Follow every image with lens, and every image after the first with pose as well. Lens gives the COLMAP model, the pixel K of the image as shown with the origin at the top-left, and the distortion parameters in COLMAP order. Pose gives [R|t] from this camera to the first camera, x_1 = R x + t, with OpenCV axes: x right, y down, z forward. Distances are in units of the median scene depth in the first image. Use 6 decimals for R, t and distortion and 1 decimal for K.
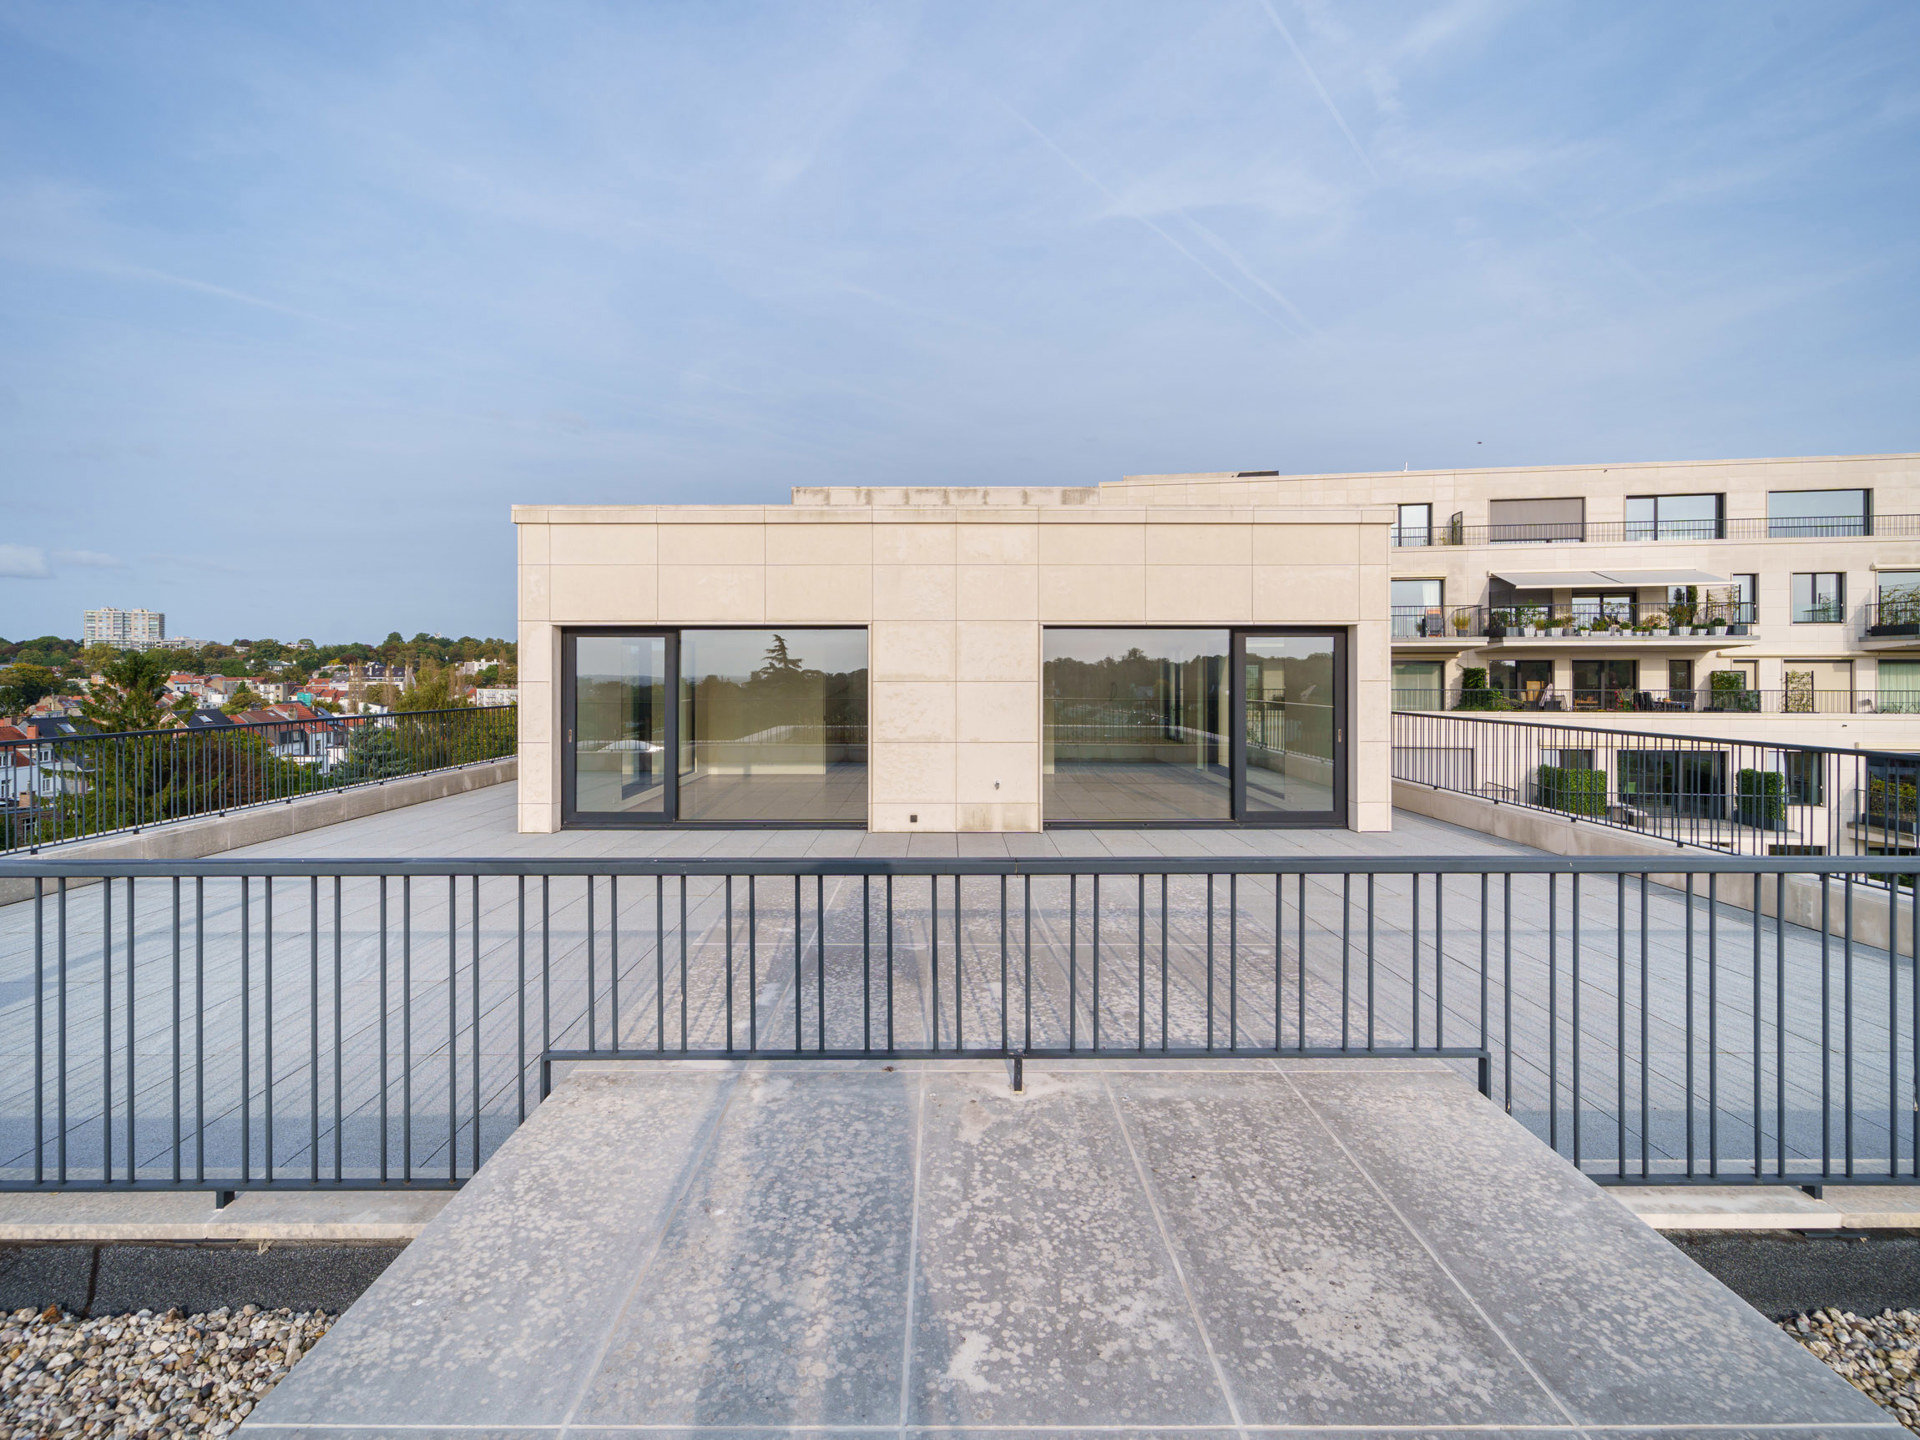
lens RADIAL K [[849.6, 0, 957.6], [0, 849.6, 679.0], [0, 0, 1]] dist [0.000087, 0.000133]
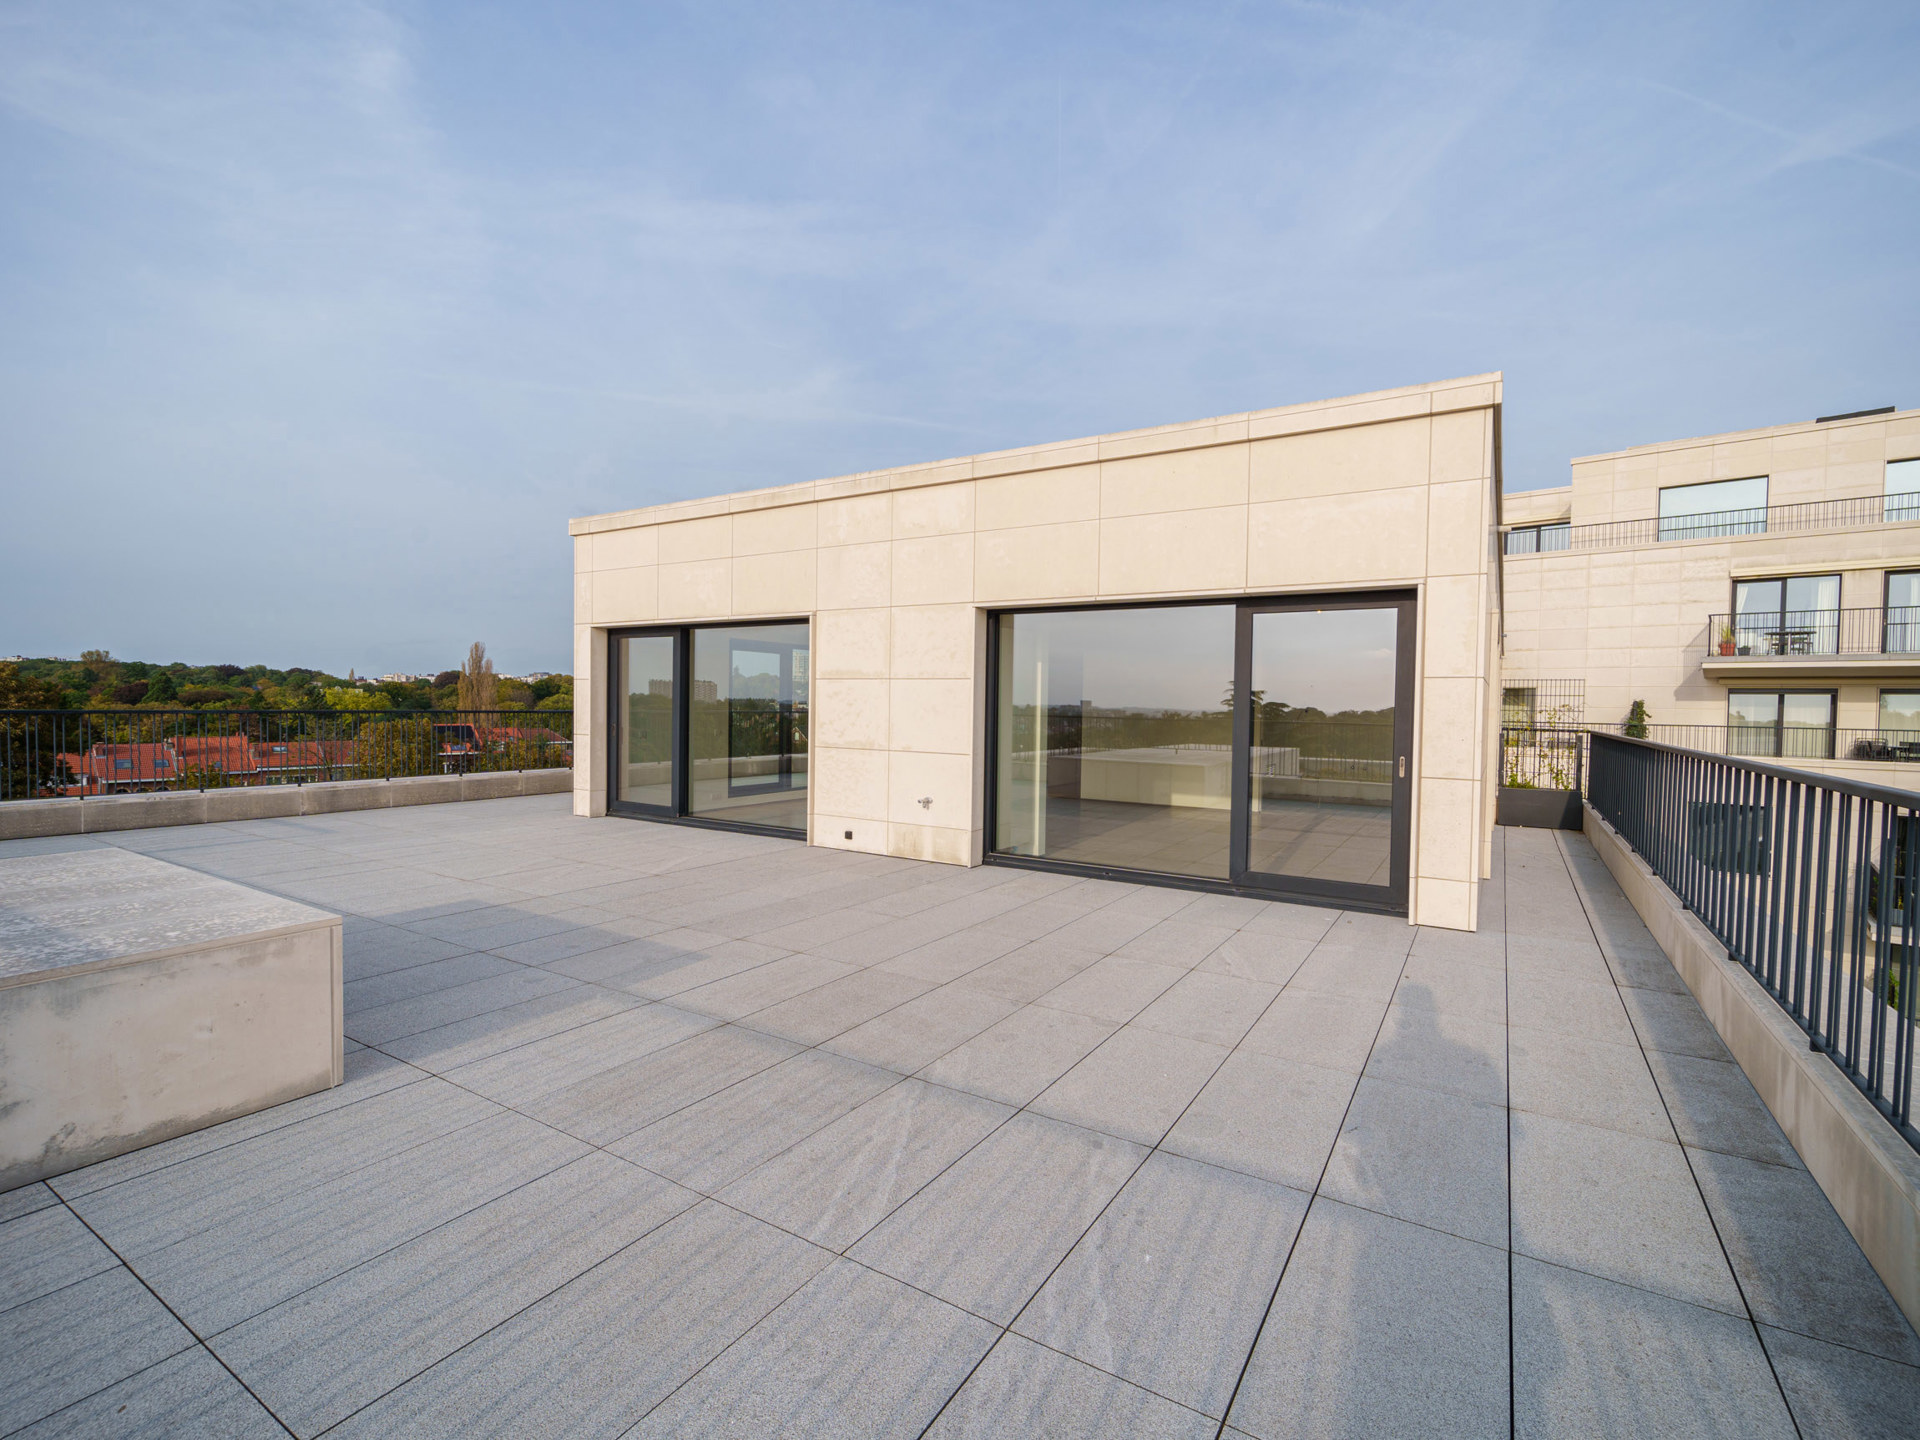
lens RADIAL K [[839.0, 0, 969.8], [0, 839.0, 732.5], [0, 0, 1]] dist [0.000462, 0.000026]
pose [[0.863040, 0.033122, -0.504048, 0.489022], [-0.019526, 0.999290, 0.032232, 0.027729], [0.504757, -0.017975, 0.863074, 0.314433]]
